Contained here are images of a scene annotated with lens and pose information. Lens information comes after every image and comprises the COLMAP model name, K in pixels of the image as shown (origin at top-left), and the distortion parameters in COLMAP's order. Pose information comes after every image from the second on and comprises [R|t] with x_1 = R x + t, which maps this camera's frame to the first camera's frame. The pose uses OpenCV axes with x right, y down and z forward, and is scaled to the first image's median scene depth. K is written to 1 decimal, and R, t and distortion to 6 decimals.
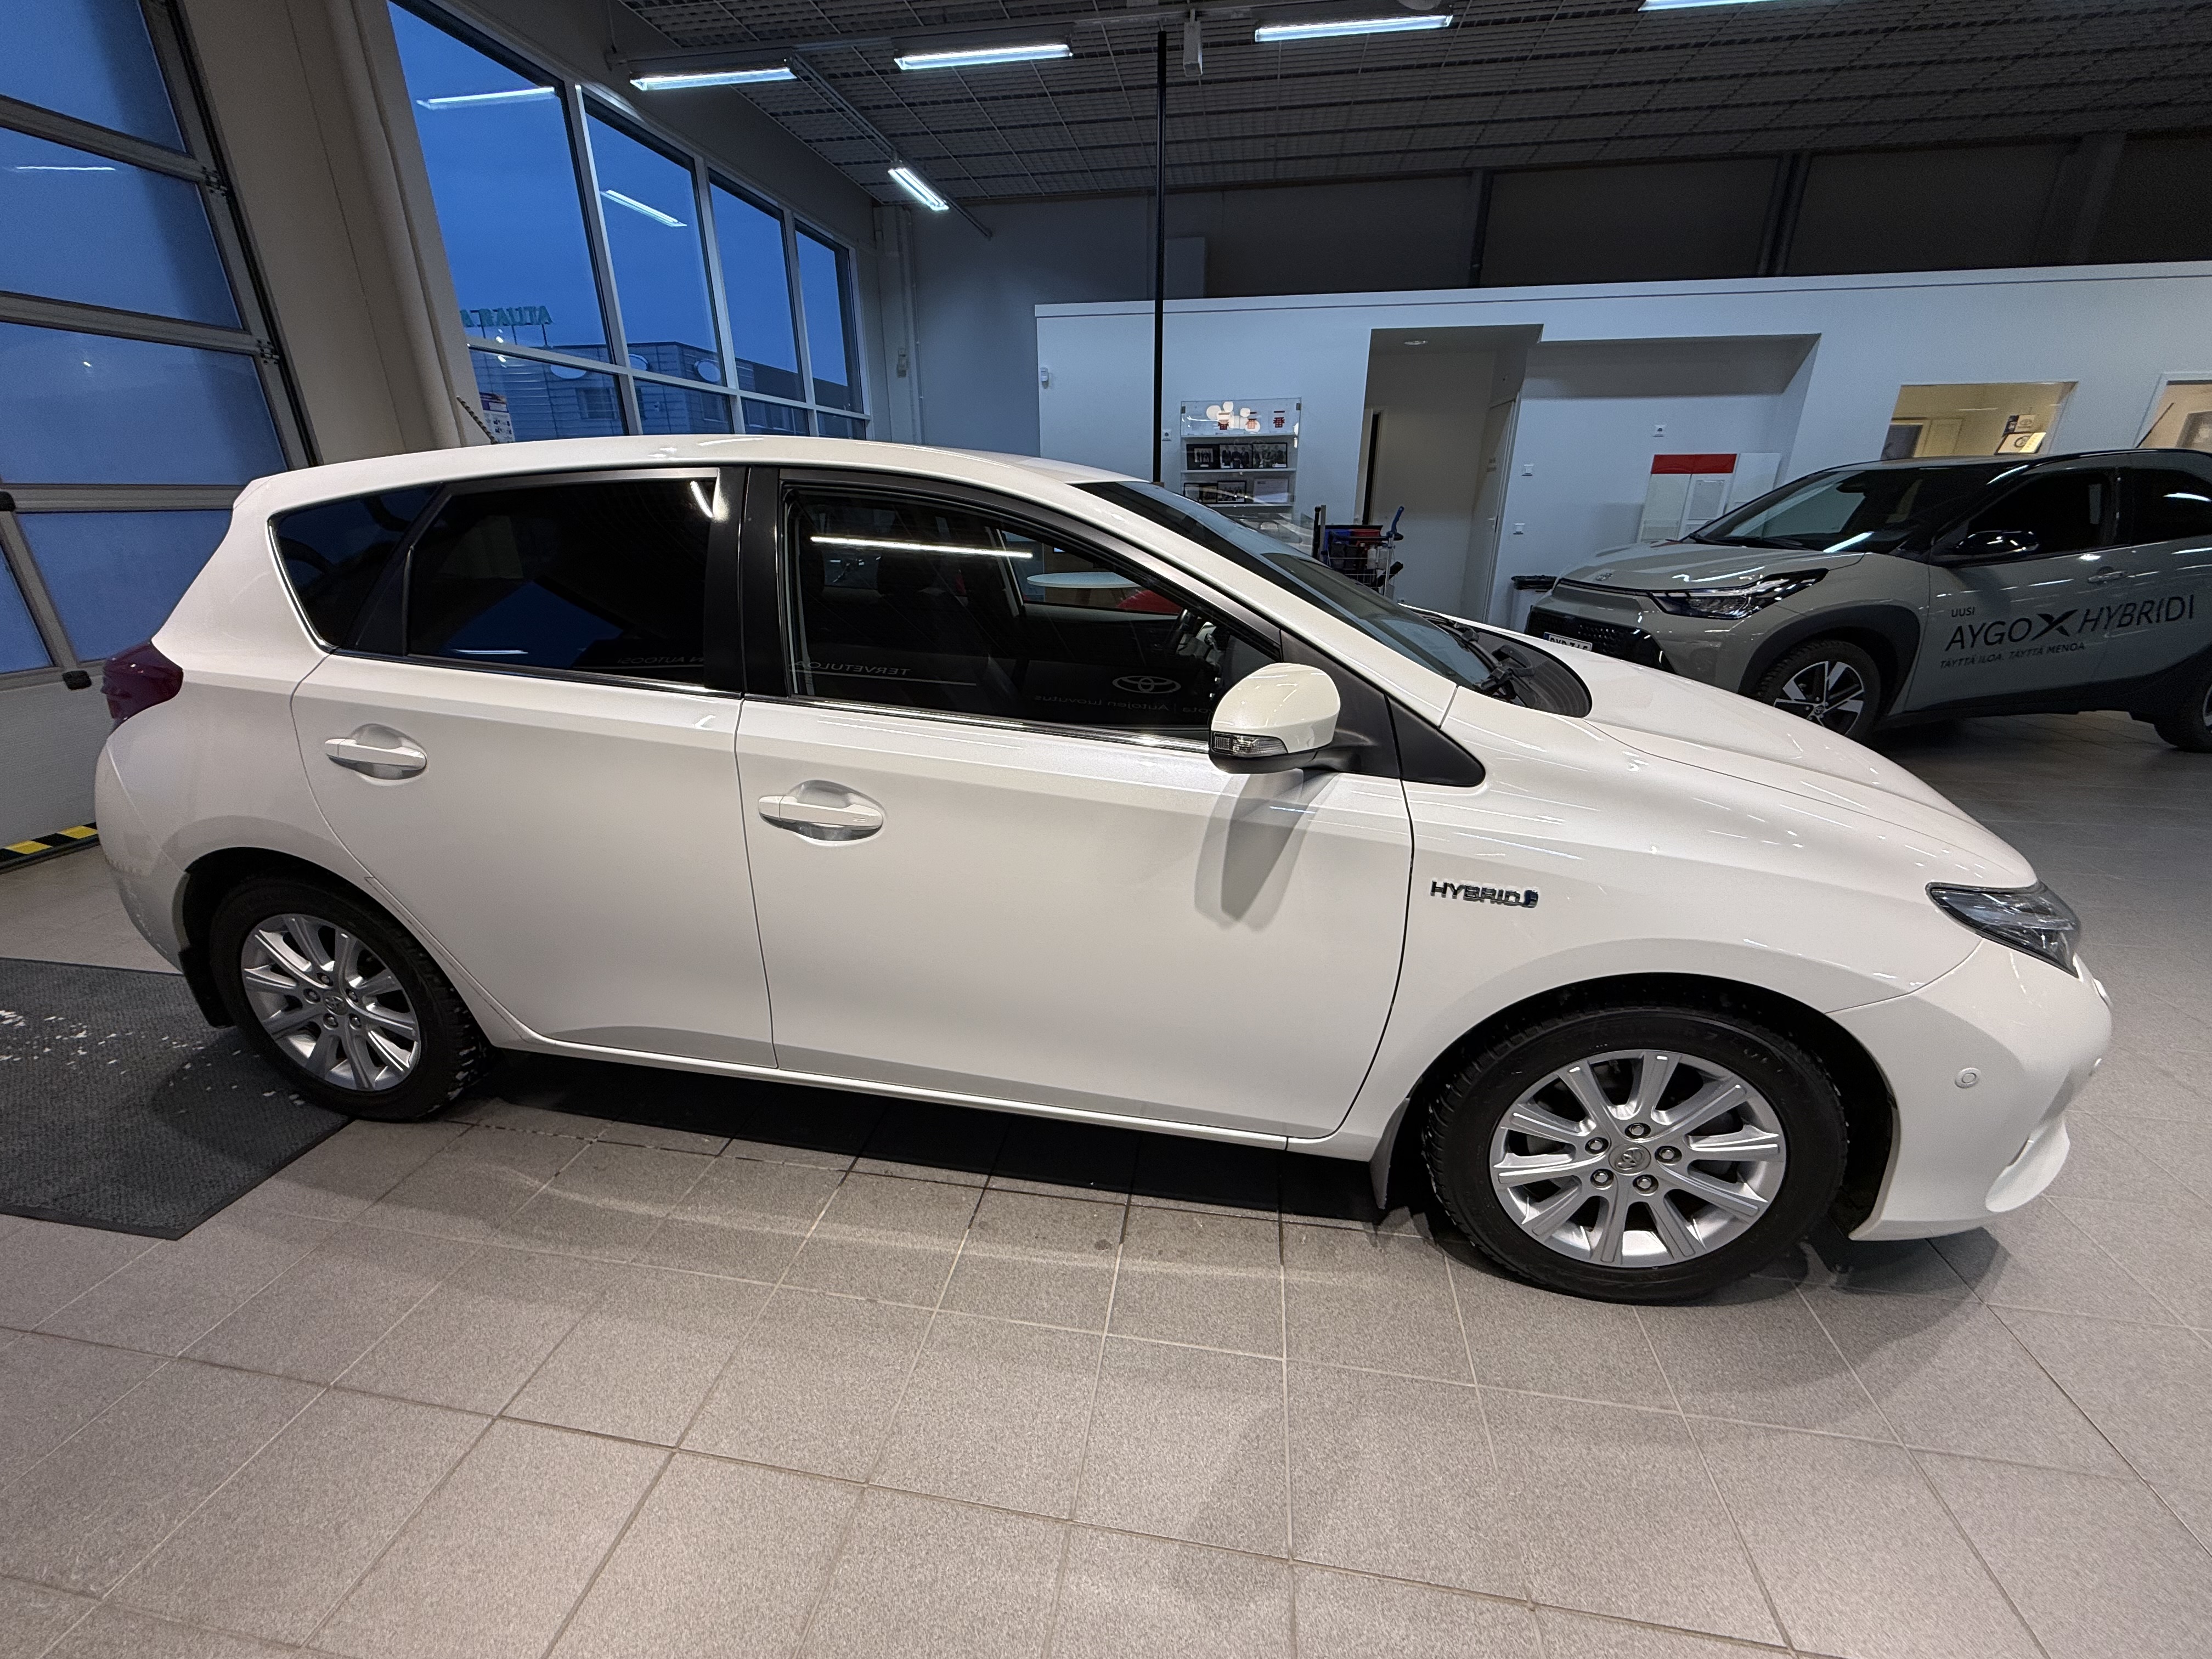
lens RADIAL K [[886.3, 0, 1097.9], [0, 886.3, 832.1], [0, 0, 1]] dist [0.000207, 0.000232]
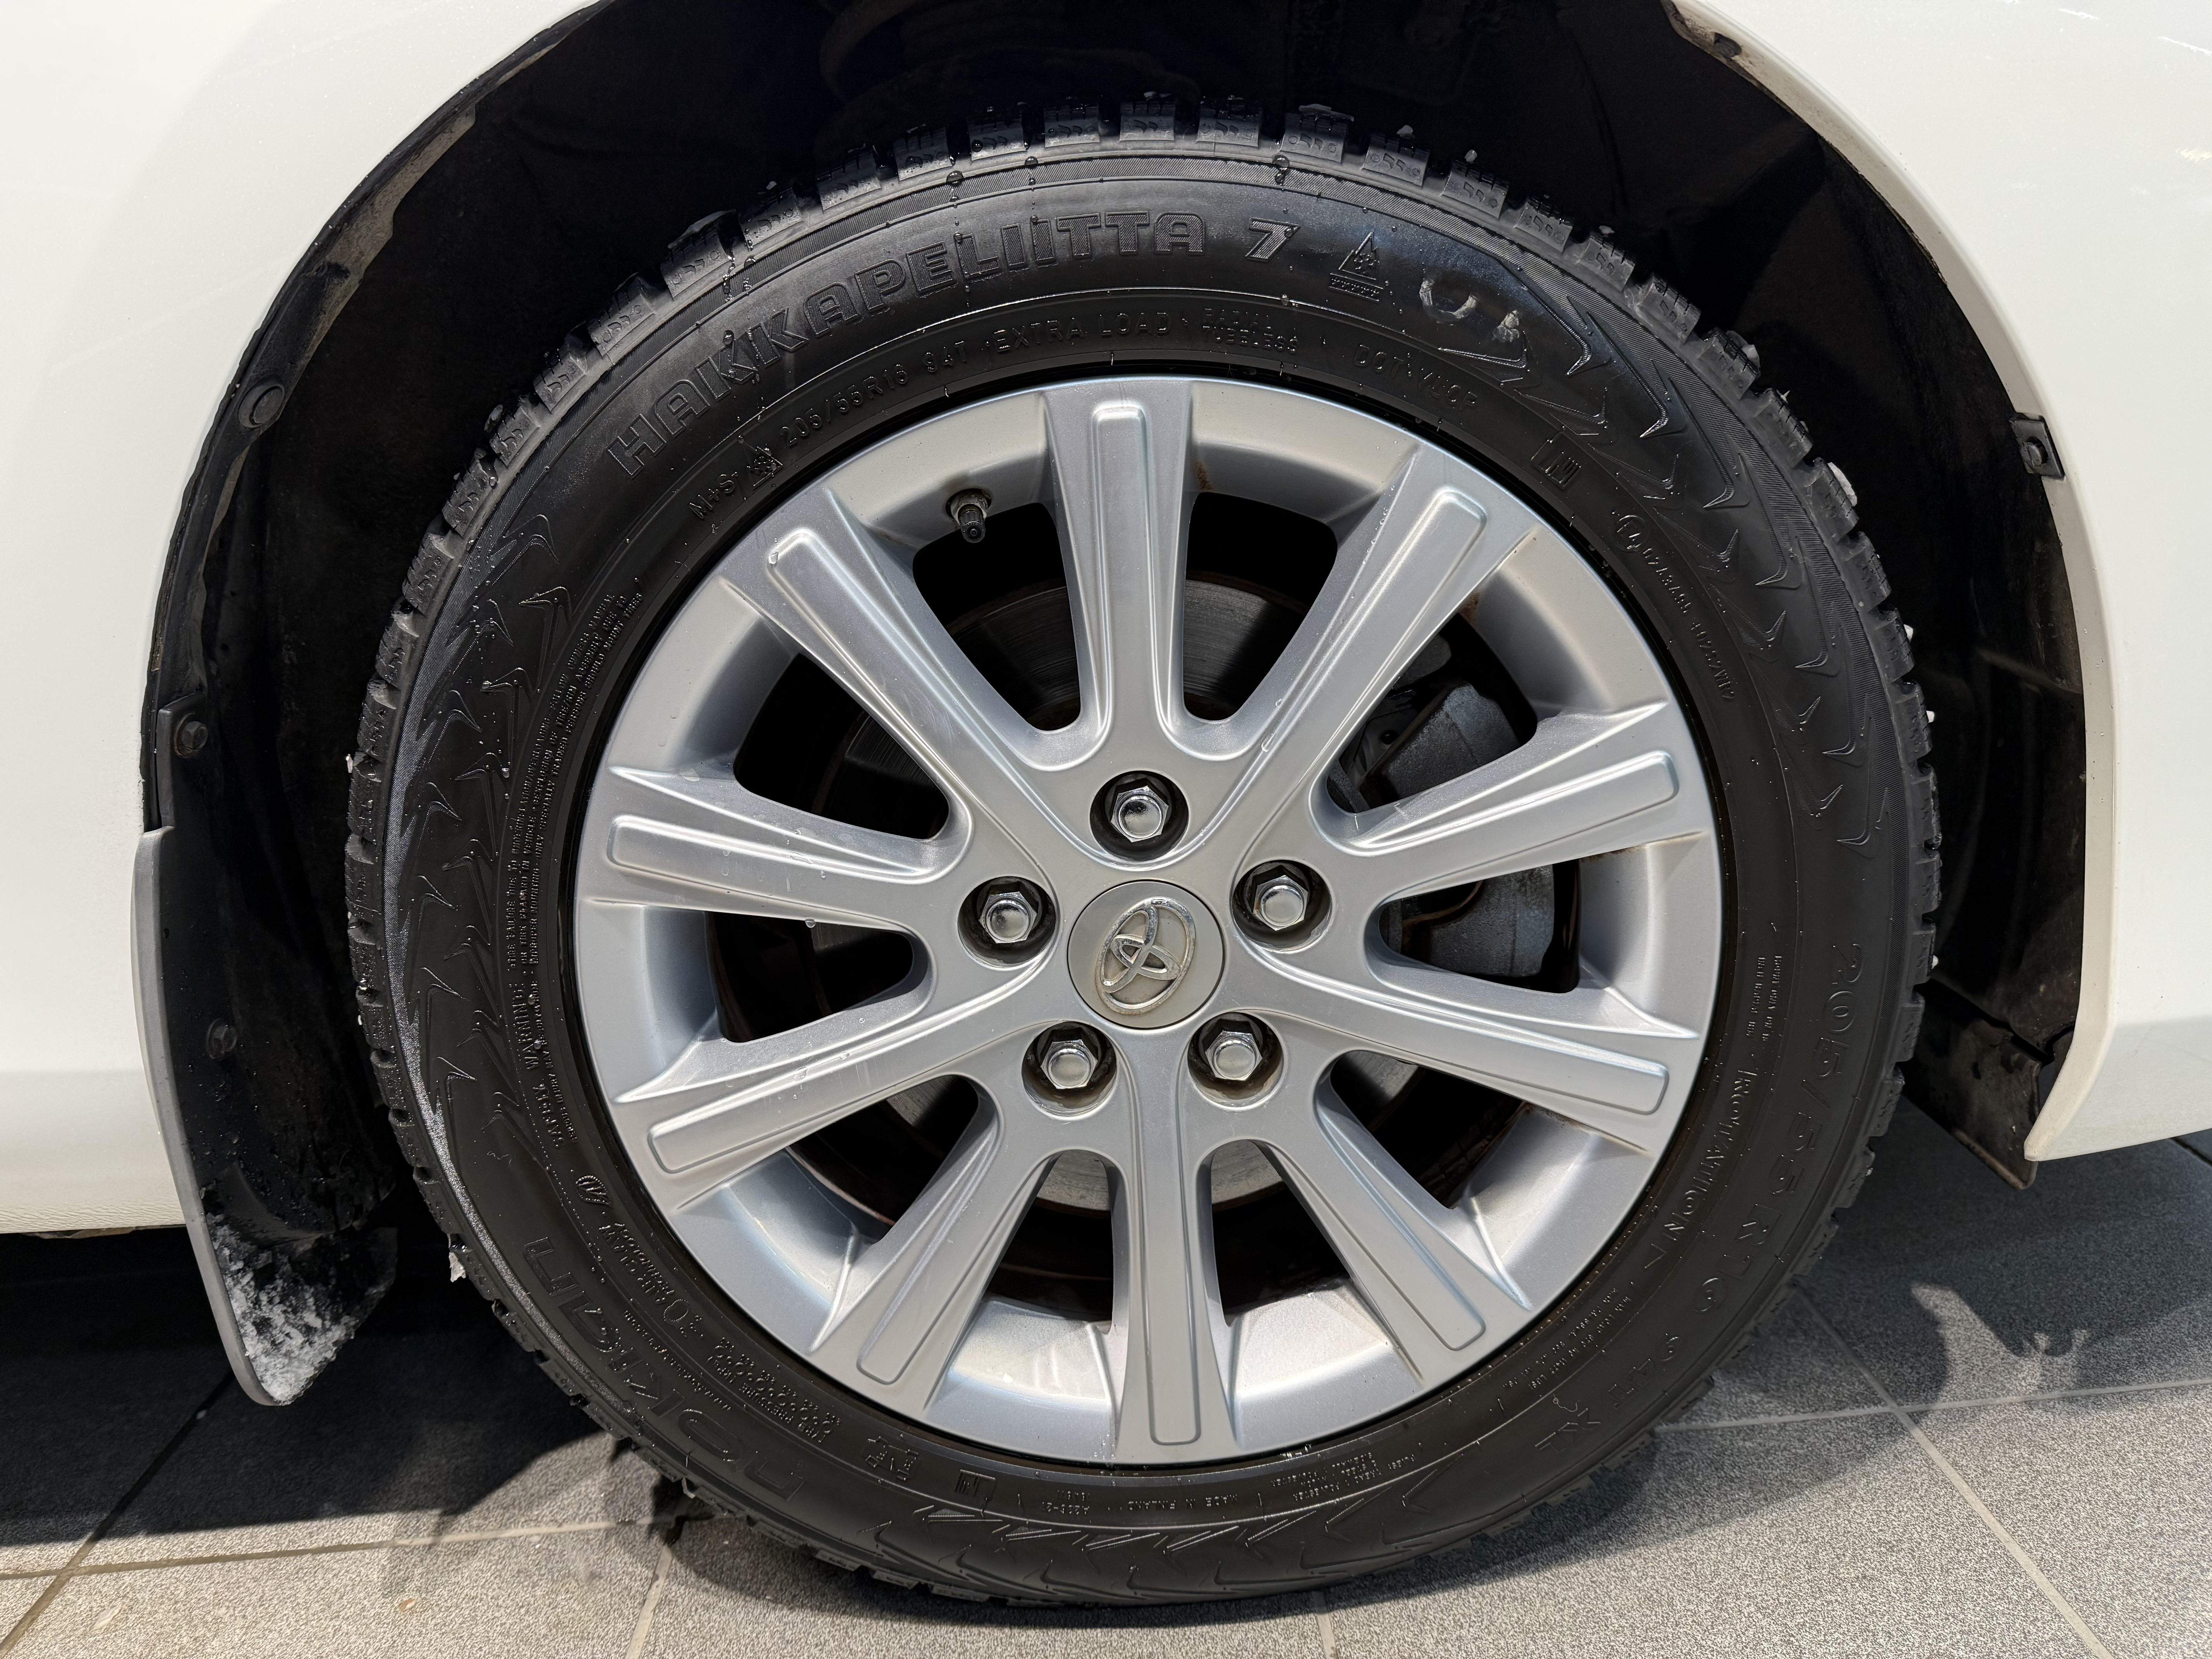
lens RADIAL K [[1595.4, 0, 1110.8], [0, 1595.4, 824.2], [0, 0, 1]] dist [0.007047, 0.003767]
pose [[0.977678, -0.111650, 0.177990, 0.475430], [0.130663, 0.986480, -0.098915, 0.343189], [-0.164540, 0.119964, 0.979048, 0.532199]]
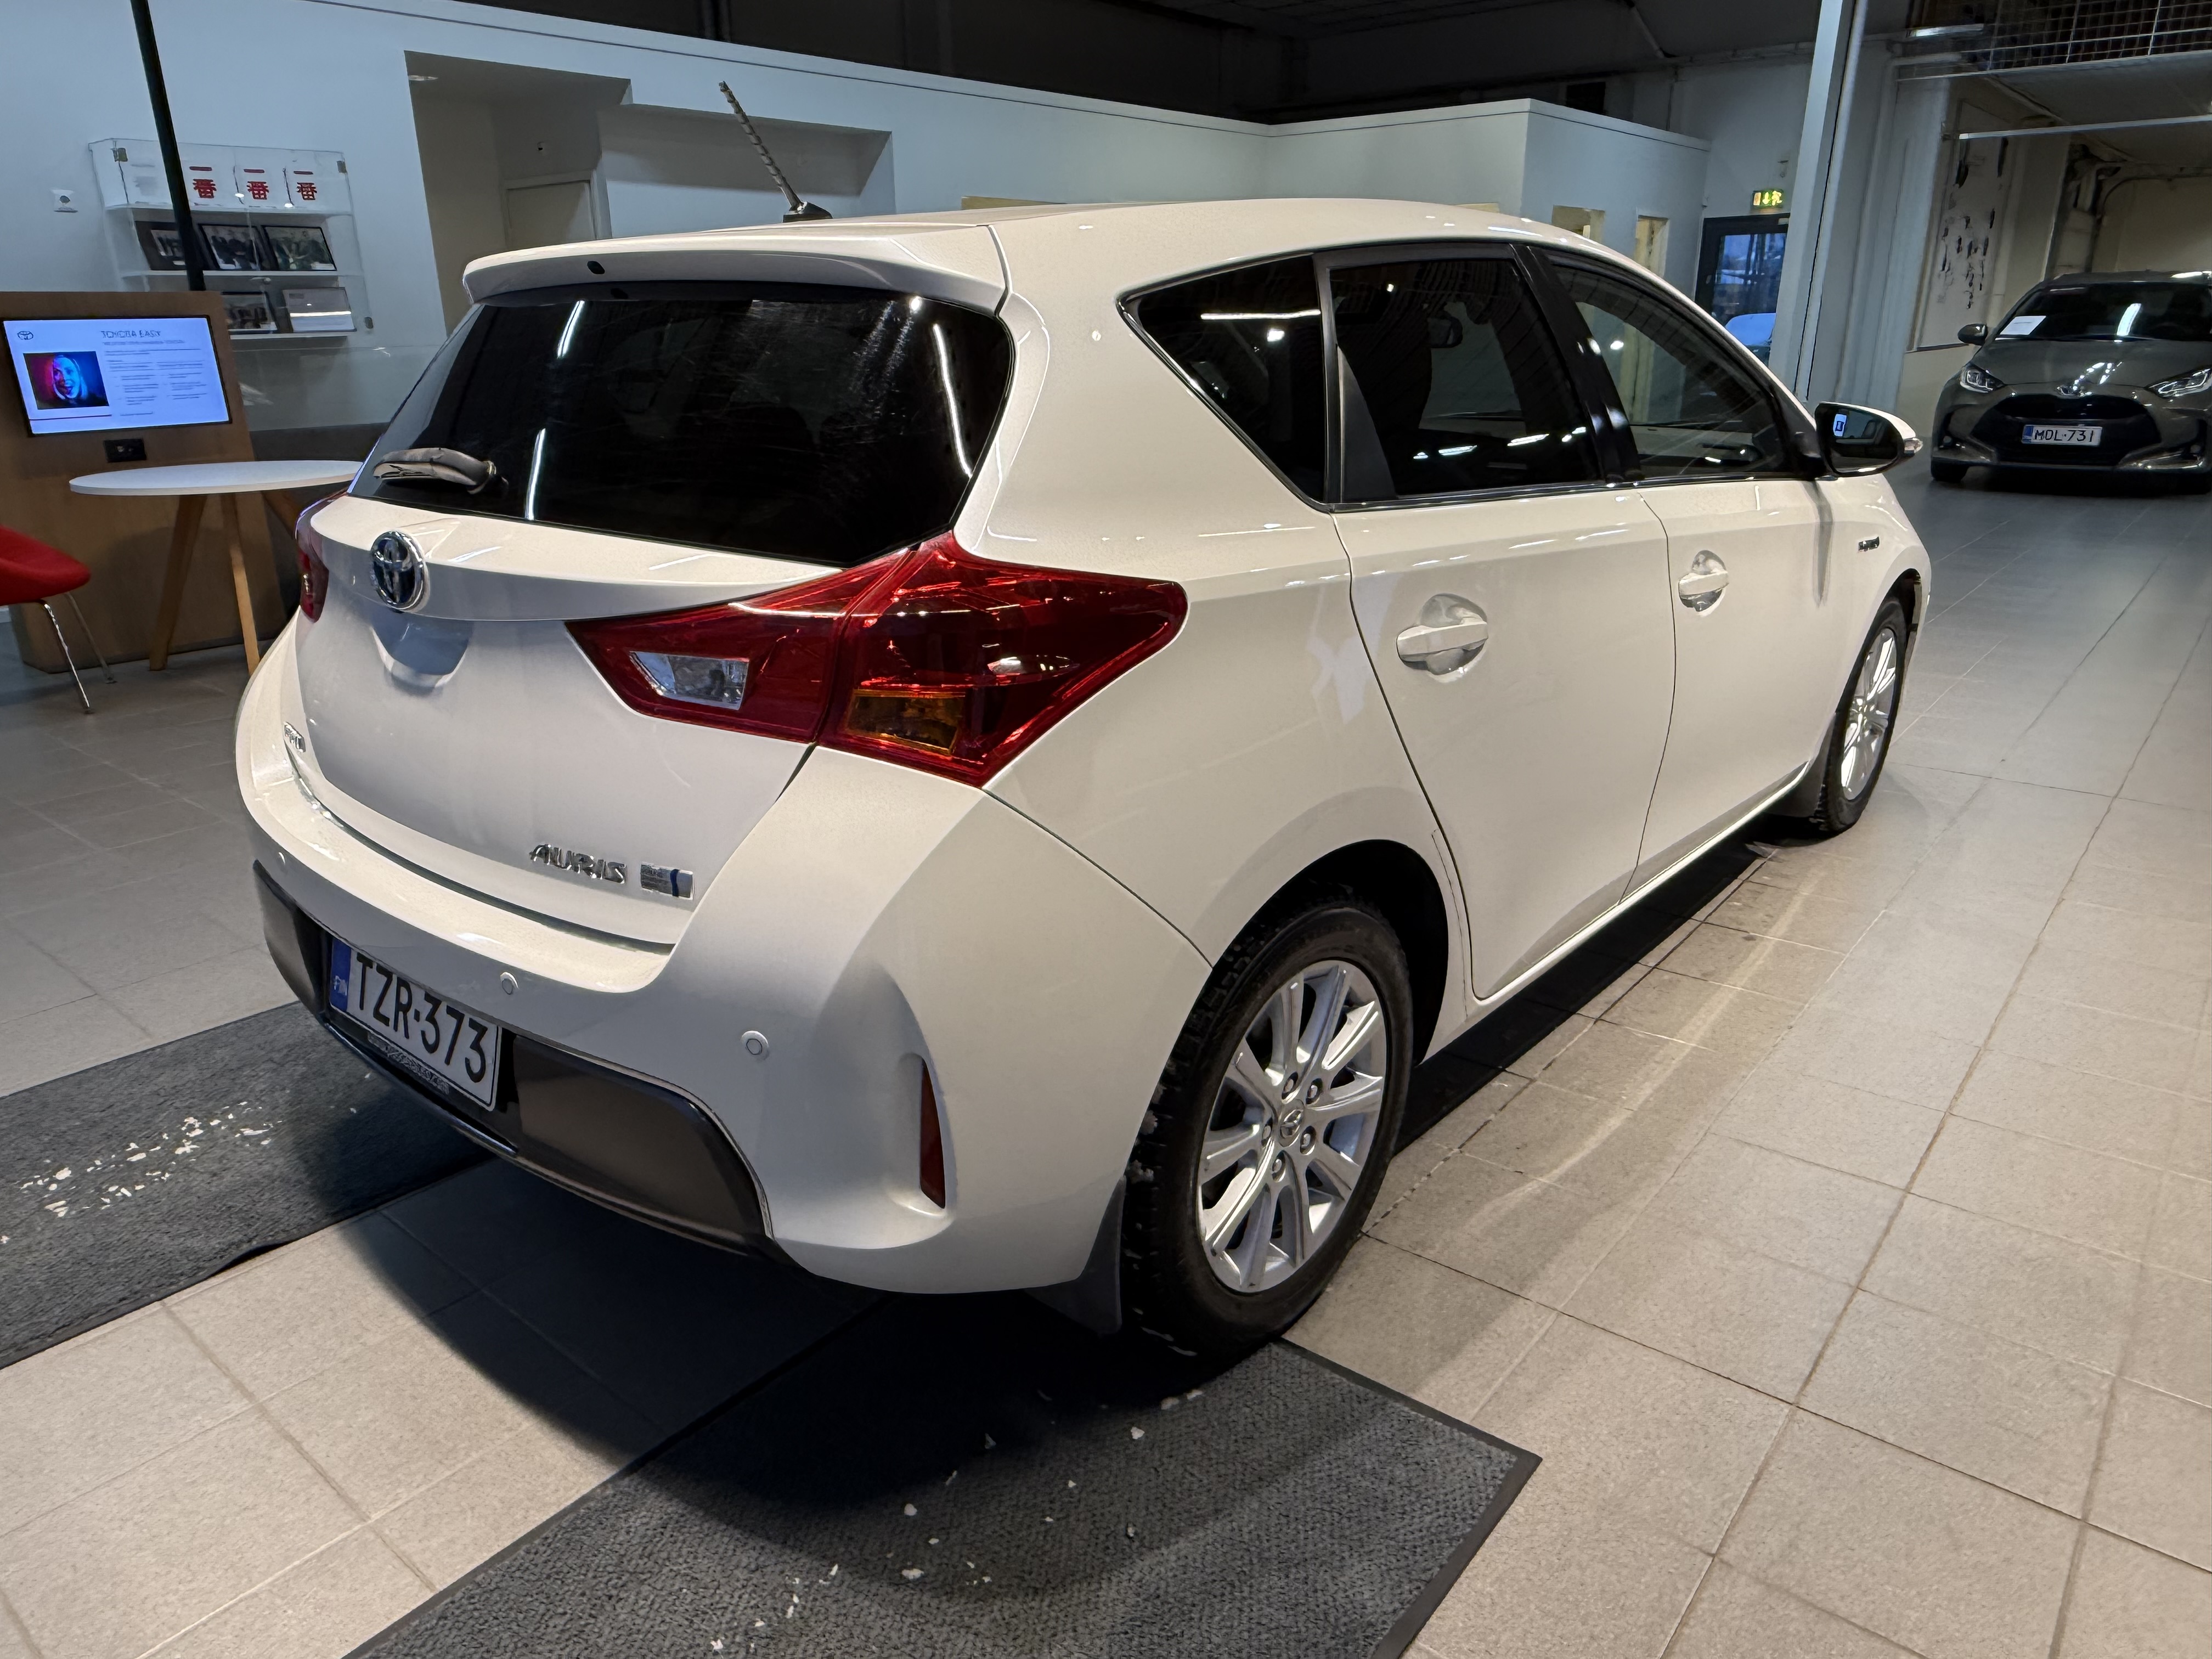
lens RADIAL K [[1468.3, 0, 1106.4], [0, 1468.3, 827.5], [0, 0, 1]] dist [-0.005148, 0.002873]
pose [[0.496294, -0.290052, 0.818268, -2.005341], [0.320022, 0.937285, 0.138141, -0.199040], [-0.807018, 0.193305, 0.557992, 0.625656]]
